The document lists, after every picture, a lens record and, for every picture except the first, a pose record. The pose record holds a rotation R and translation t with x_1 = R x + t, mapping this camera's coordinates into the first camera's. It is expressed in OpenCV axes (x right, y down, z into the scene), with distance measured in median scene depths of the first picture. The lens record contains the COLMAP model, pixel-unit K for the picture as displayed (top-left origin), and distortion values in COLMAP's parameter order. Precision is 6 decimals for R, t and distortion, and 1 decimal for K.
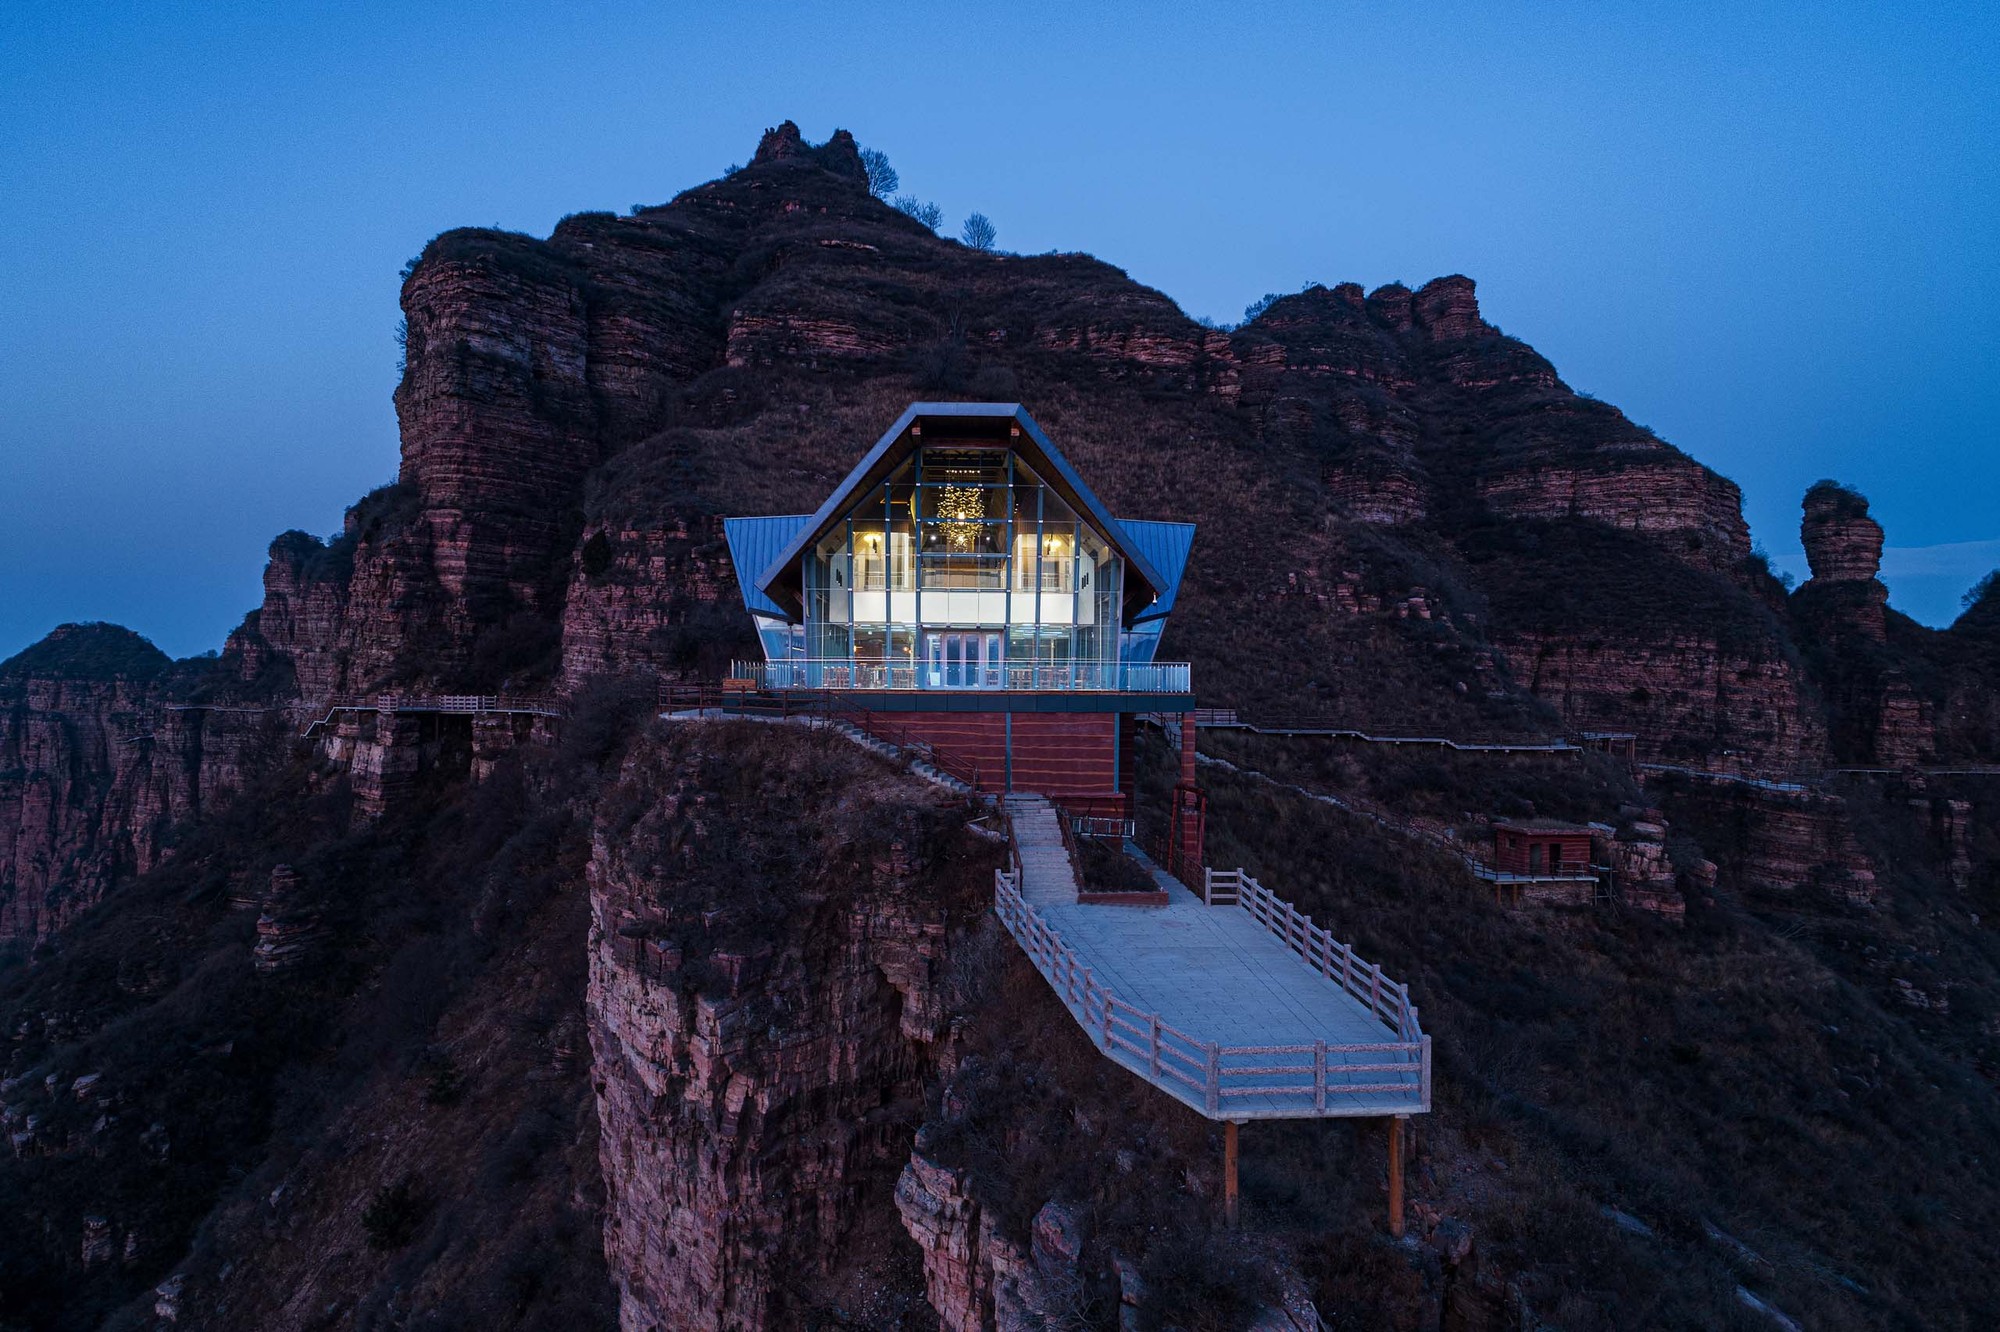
lens RADIAL K [[1346.0, 0, 1001.4], [0, 1346.0, 662.7], [0, 0, 1]] dist [-0.008325, 0.010553]
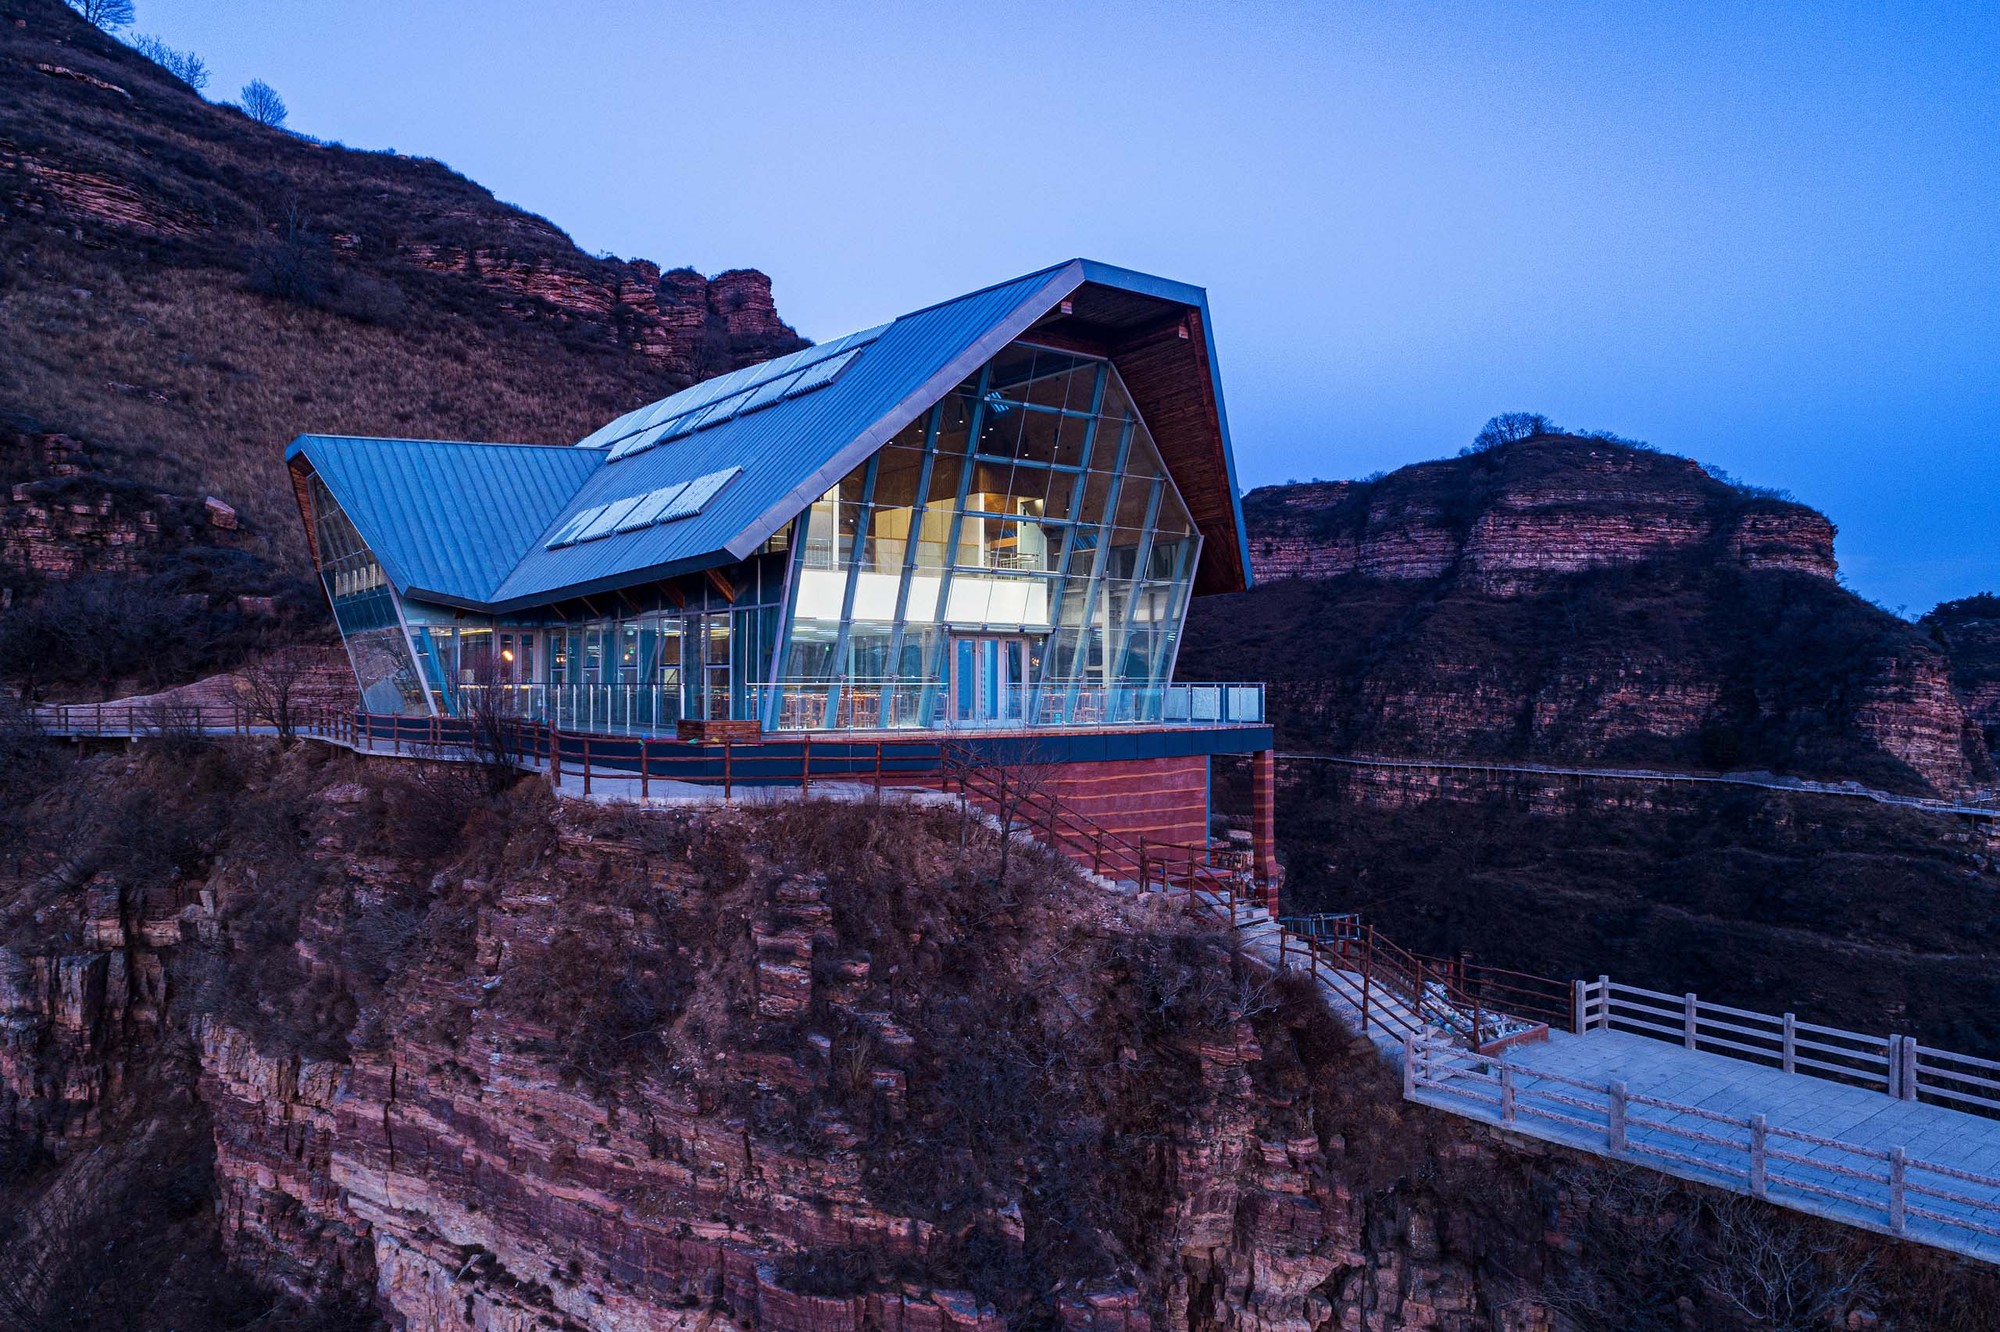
lens RADIAL K [[1346.0, 0, 998.5], [0, 1346.0, 668.1], [0, 0, 1]] dist [-0.008325, 0.010553]
pose [[0.826061, -0.001940, 0.563577, -0.157732], [-0.001673, 0.999981, 0.005893, -0.004936], [-0.563578, -0.005811, 0.826042, 0.187958]]
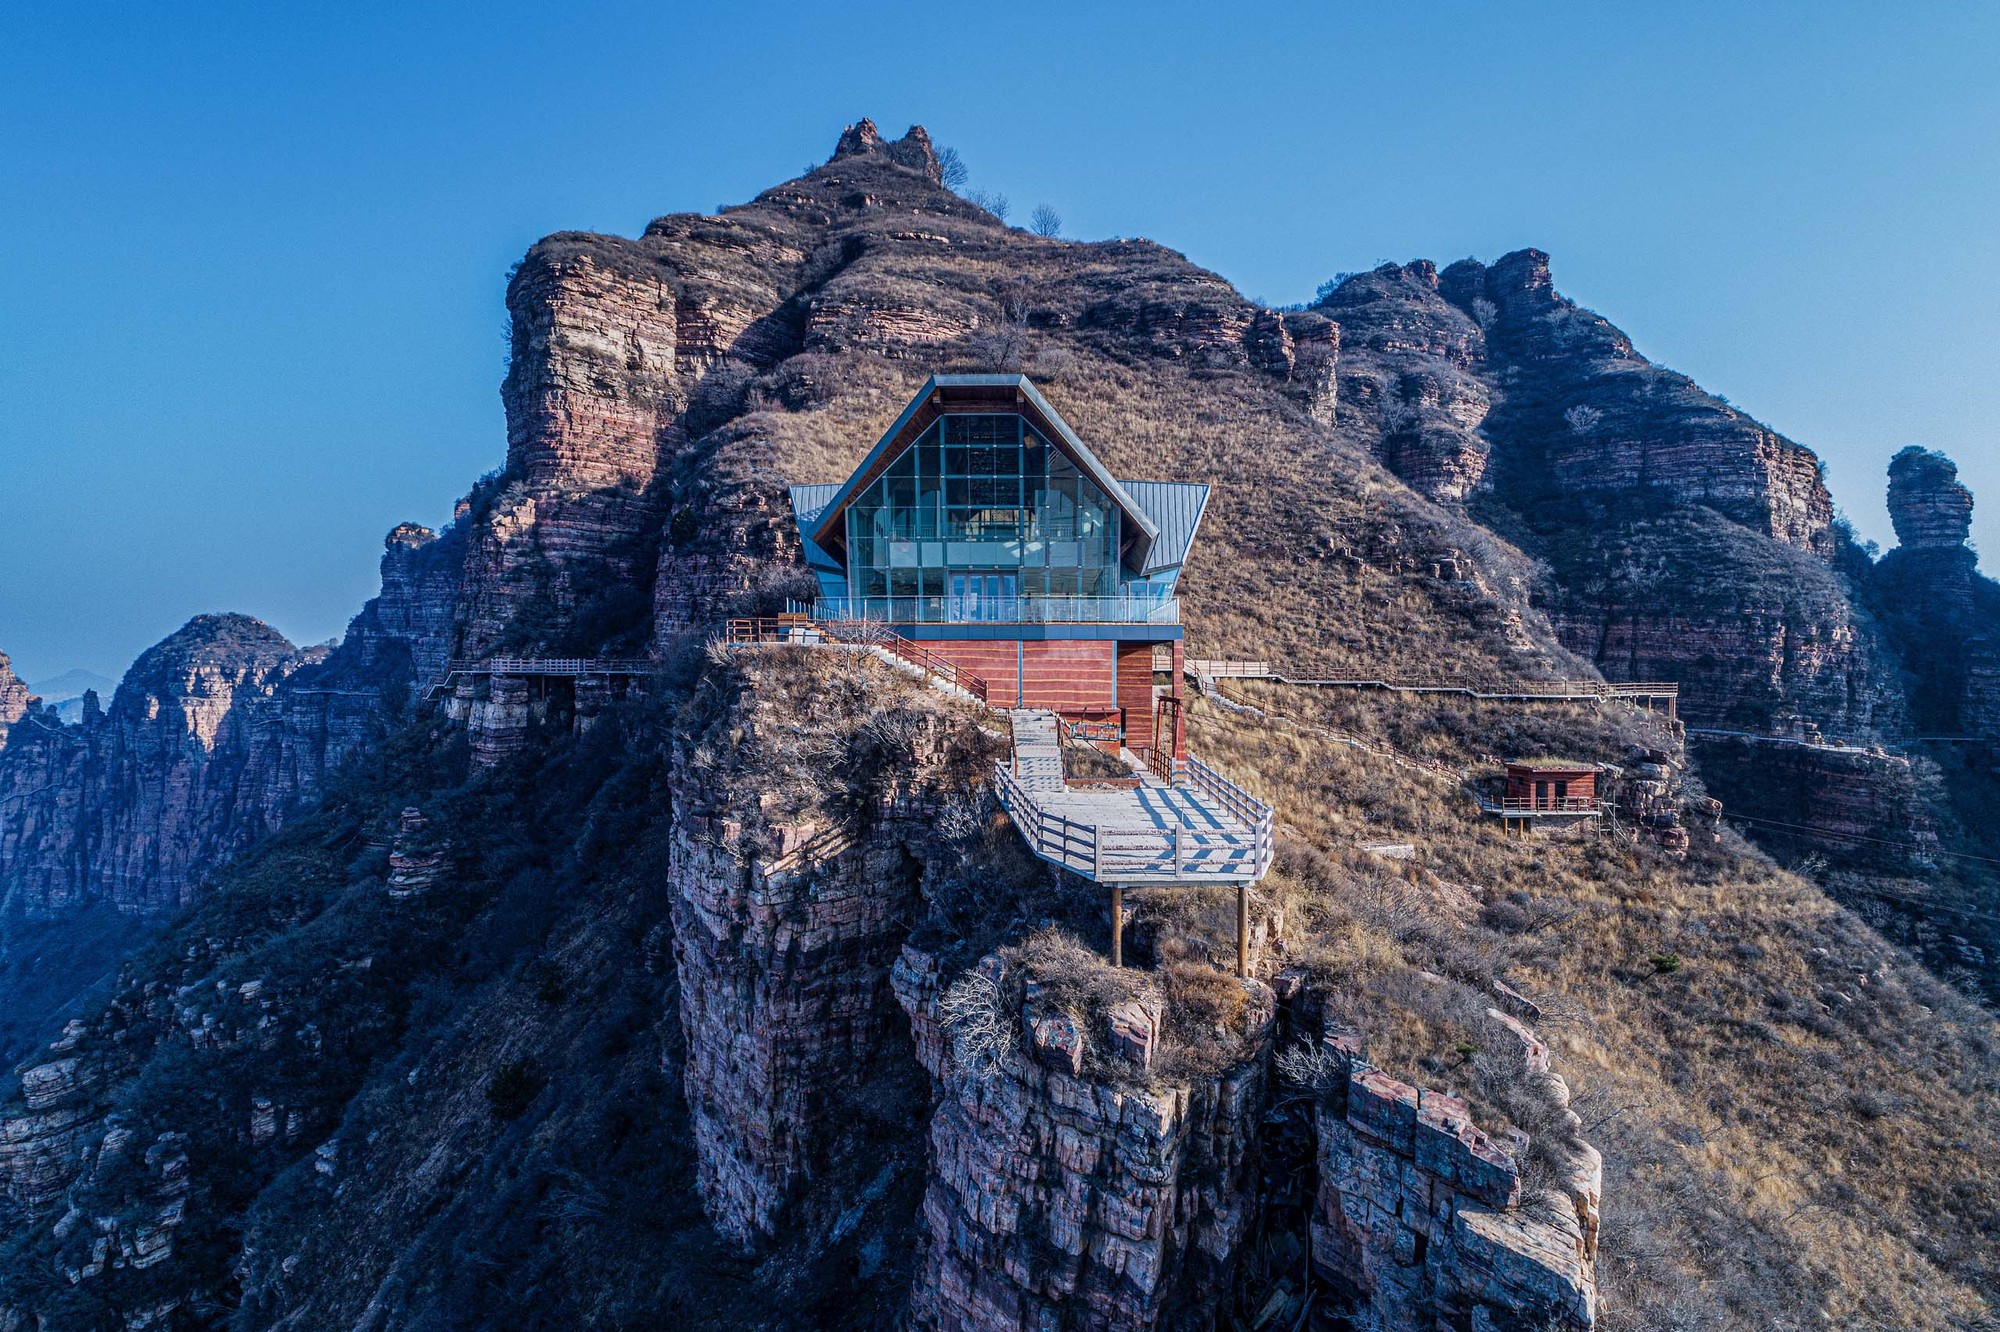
lens RADIAL K [[1346.0, 0, 998.5], [0, 1346.0, 662.3], [0, 0, 1]] dist [-0.008325, 0.010553]
pose [[0.997504, -0.006382, -0.070314, 0.026523], [0.007031, 0.999935, 0.008991, 0.017712], [0.070252, -0.009463, 0.997484, -0.064933]]
